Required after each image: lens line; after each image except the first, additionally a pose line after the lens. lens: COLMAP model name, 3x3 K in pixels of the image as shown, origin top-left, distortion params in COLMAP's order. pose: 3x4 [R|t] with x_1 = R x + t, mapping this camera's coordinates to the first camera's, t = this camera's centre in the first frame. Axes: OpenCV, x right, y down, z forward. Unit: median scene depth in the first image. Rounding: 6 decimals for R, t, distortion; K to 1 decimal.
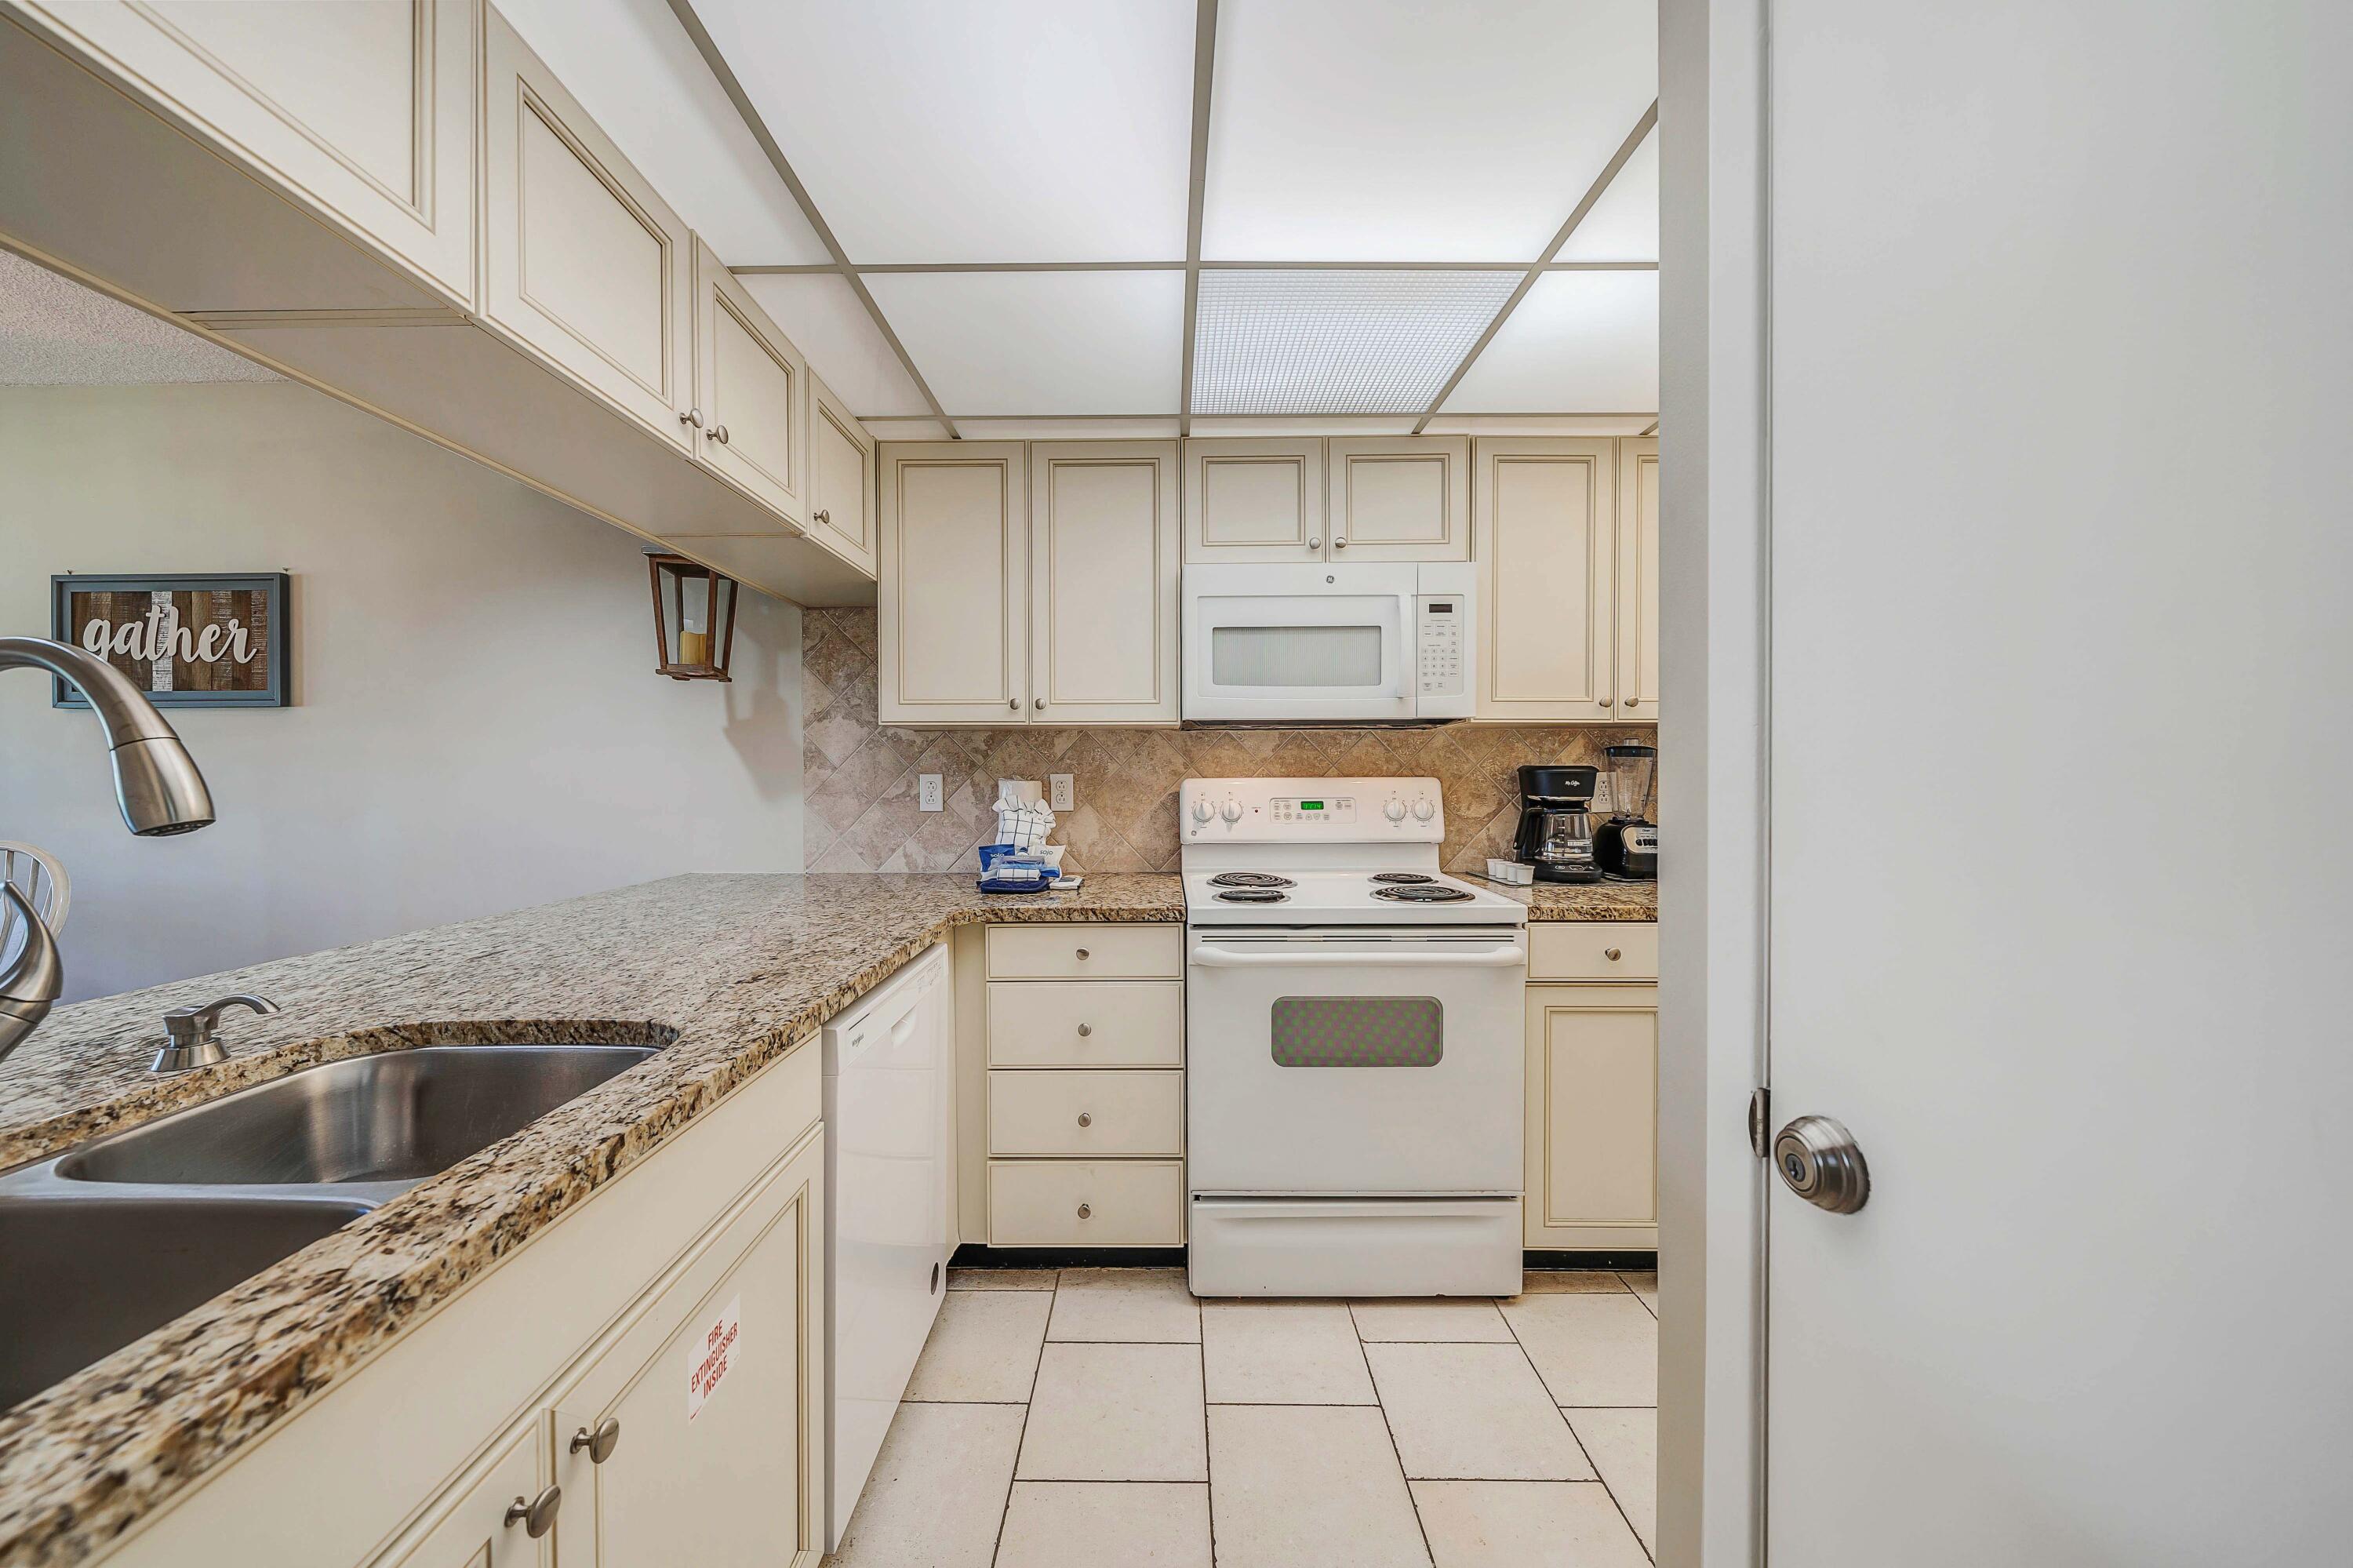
lens RADIAL K [[815.0, 0, 1165.9], [0, 815.0, 786.2], [0, 0, 1]] dist [-0.005861, -0.000067]
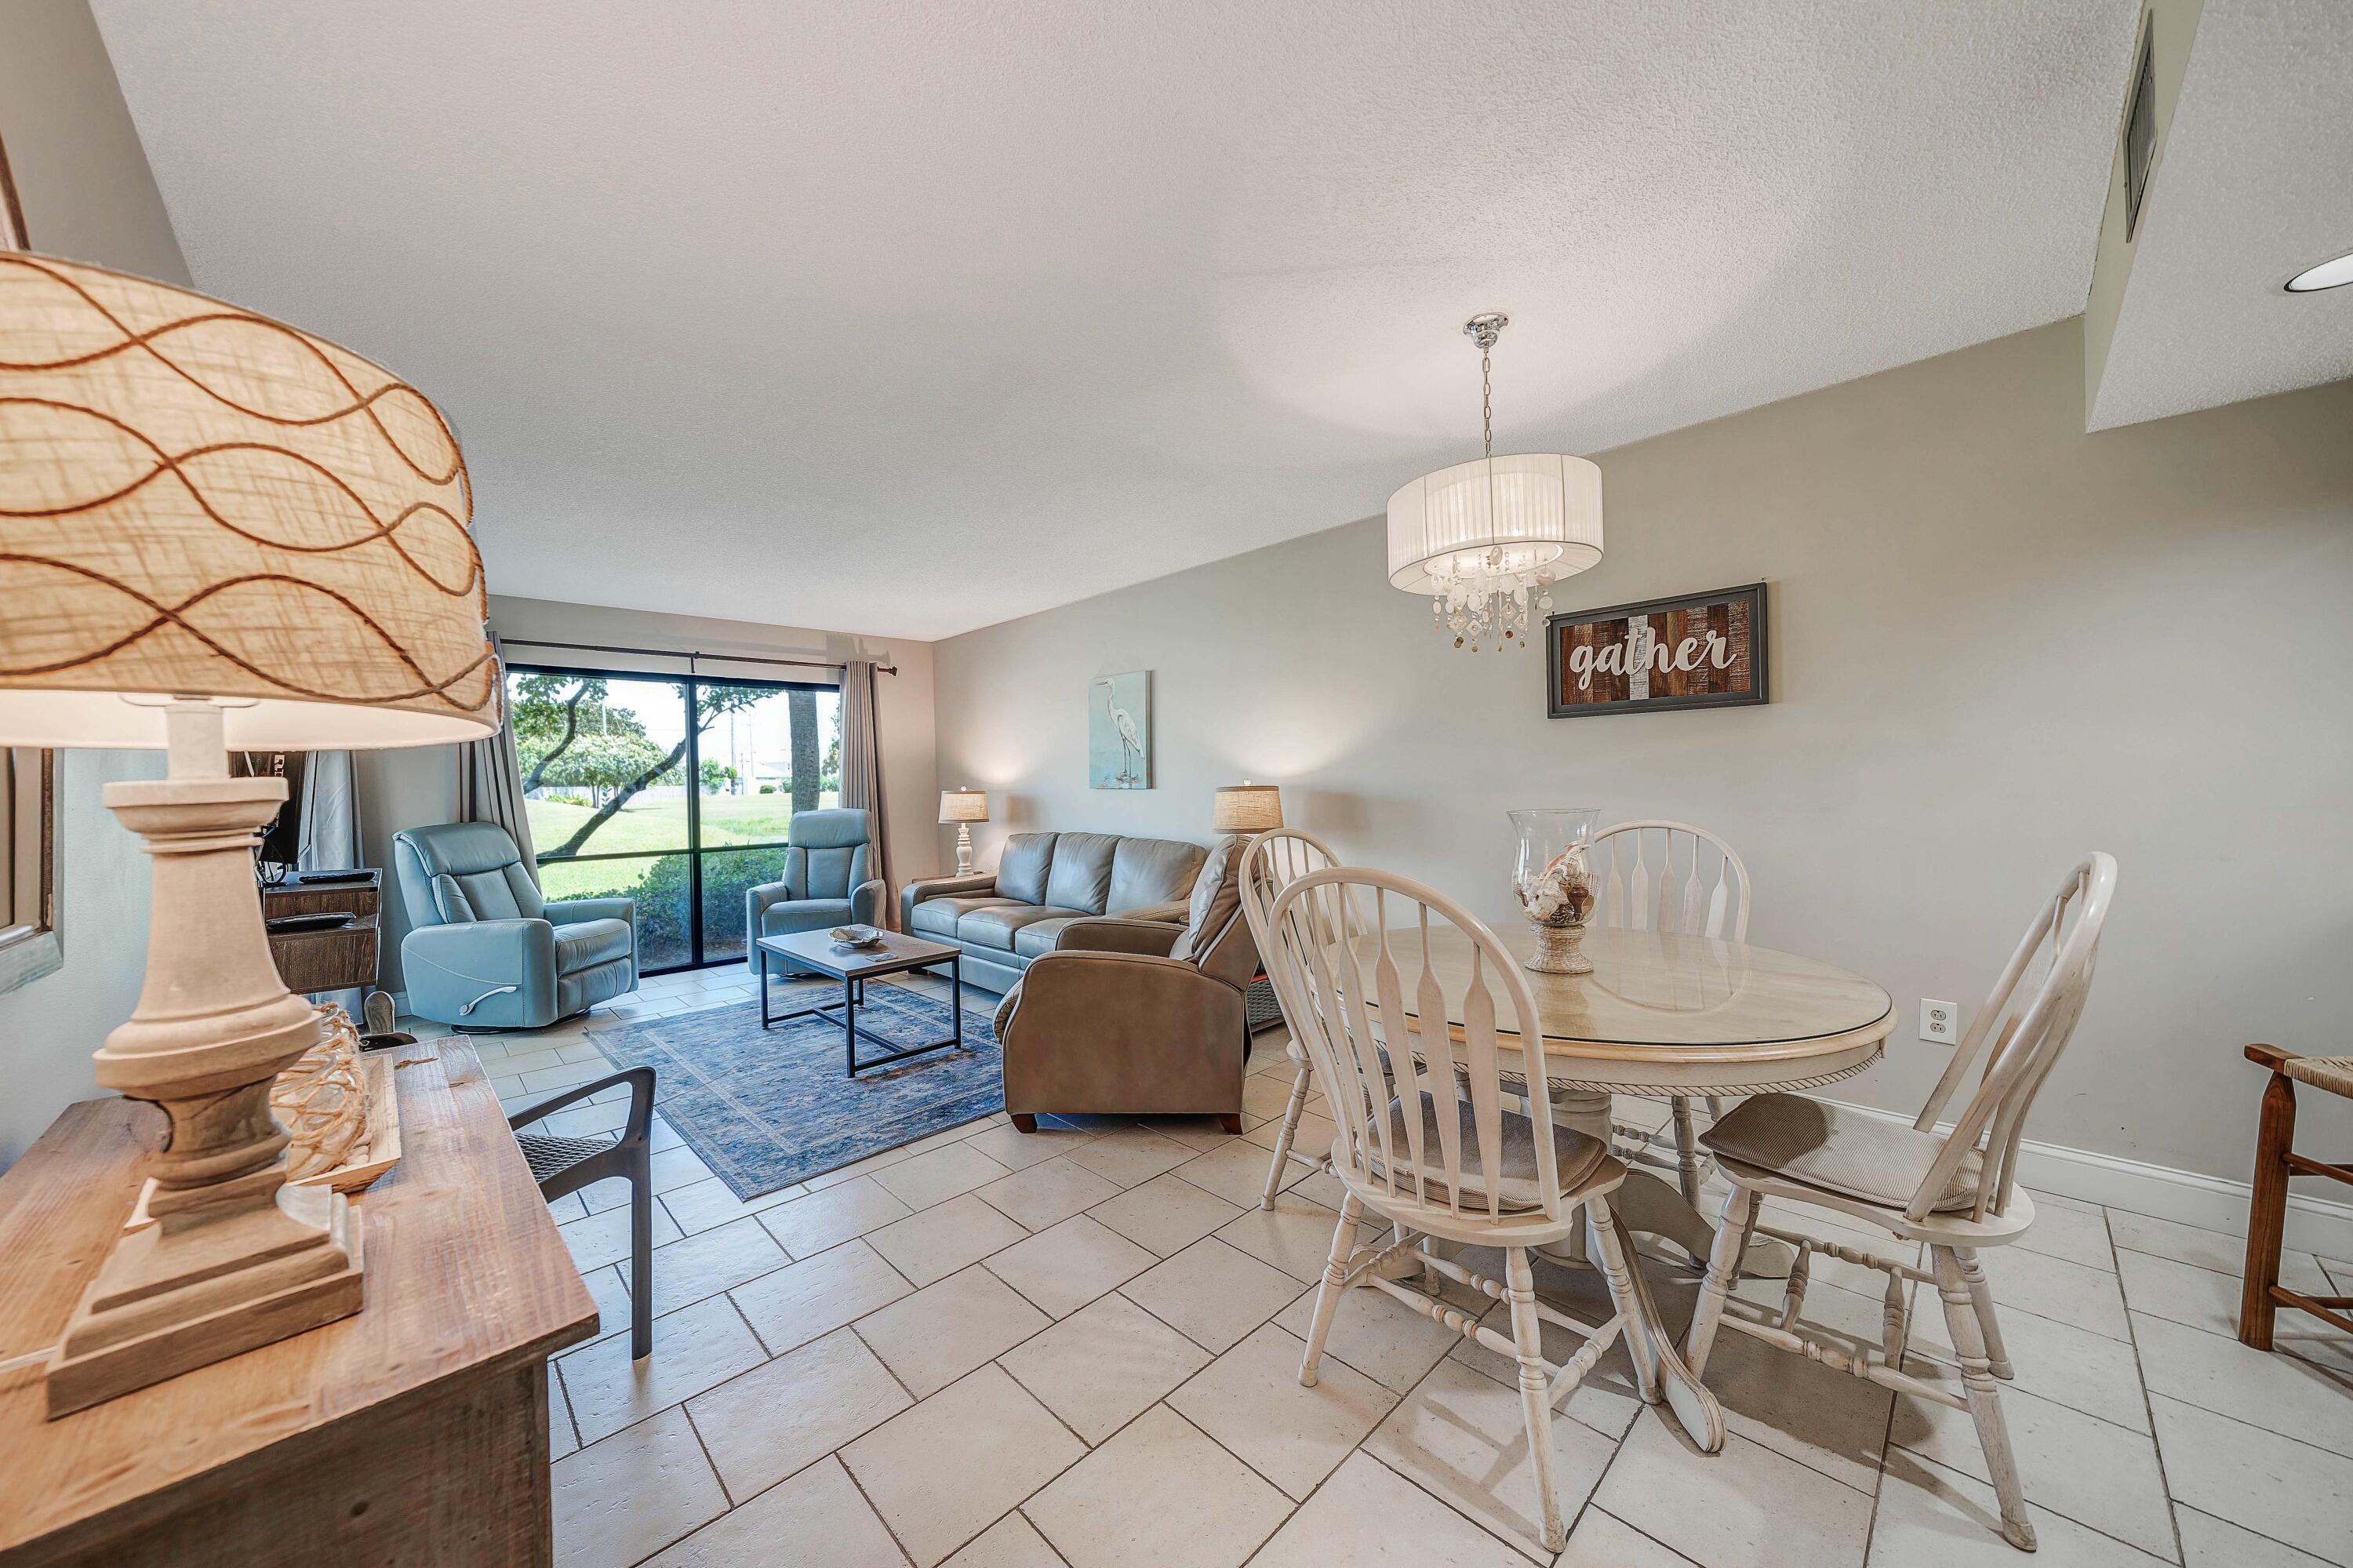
lens RADIAL K [[815.0, 0, 1159.3], [0, 815.0, 786.3], [0, 0, 1]] dist [-0.005861, -0.000067]
pose [[0.694246, -0.008012, -0.719693, -0.906190], [0.008199, 0.999961, -0.003224, 0.010351], [0.719691, -0.003662, 0.694285, -0.371123]]
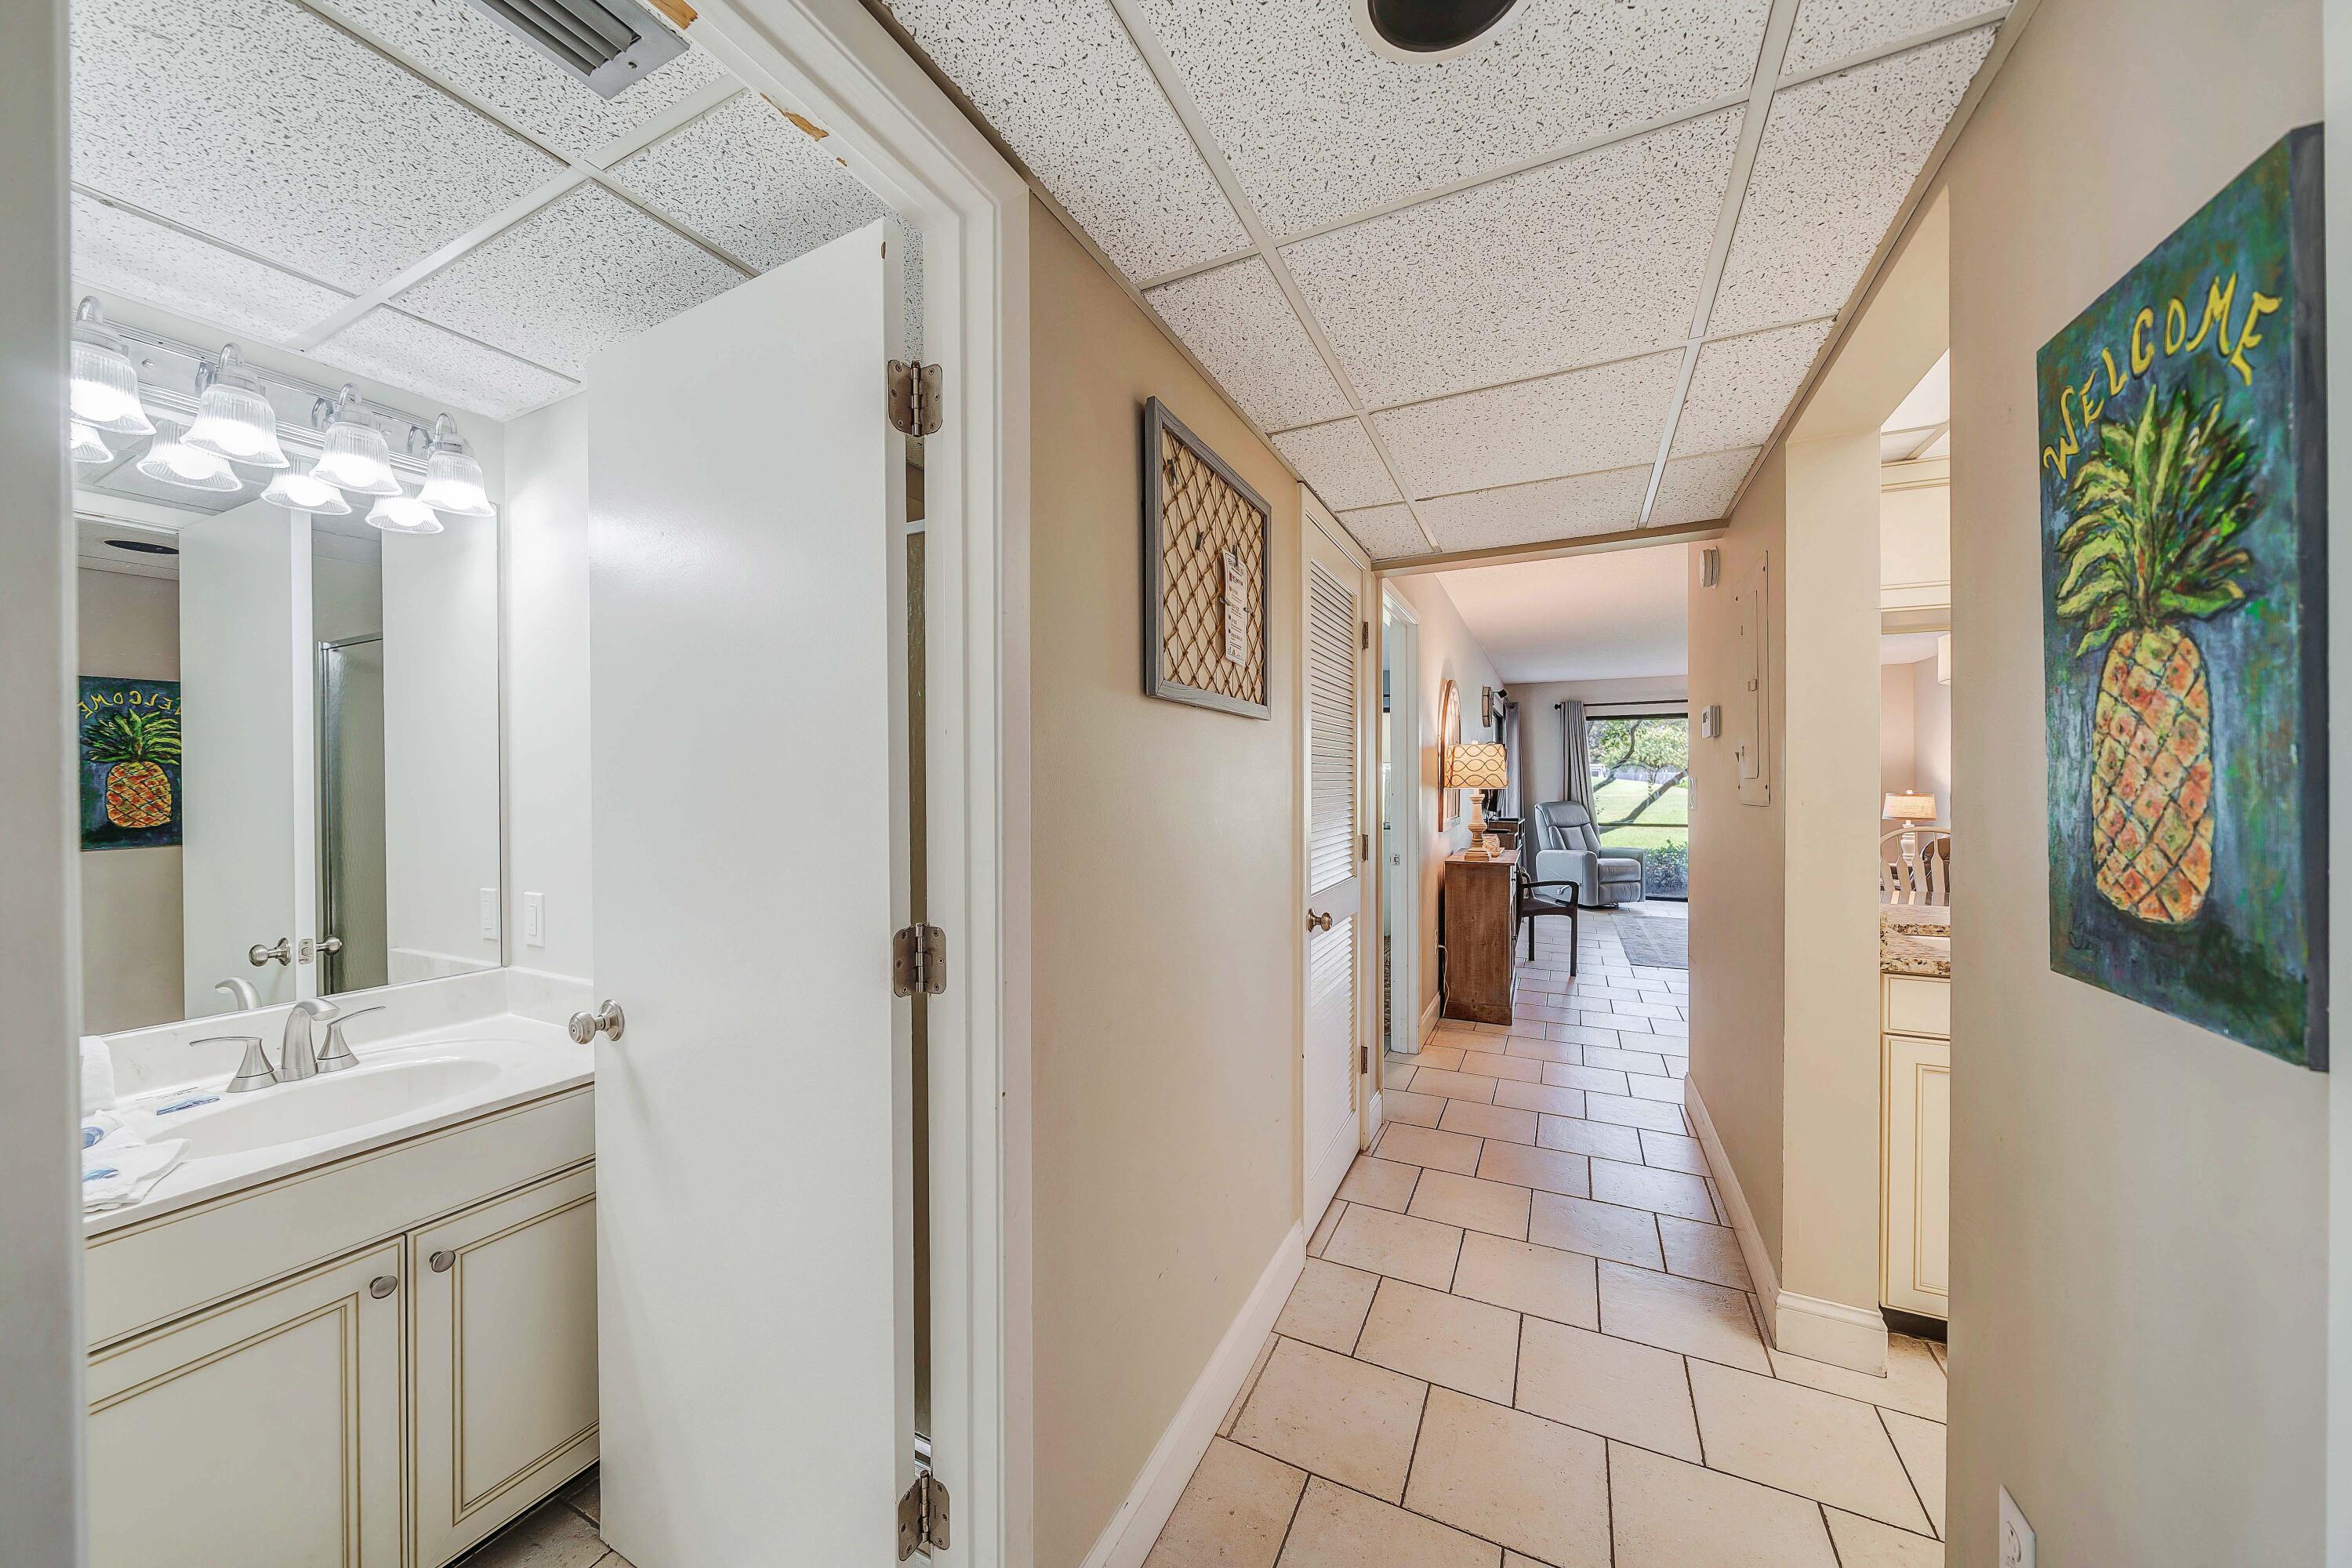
lens RADIAL K [[814.6, 0, 1165.2], [0, 814.6, 782.8], [0, 0, 1]] dist [-0.005861, -0.000067]
pose [[-0.438497, 0.007233, -0.898704, 0.786745], [-0.011062, 0.999848, 0.013445, -0.039070], [0.898665, 0.015837, -0.438350, -0.235608]]
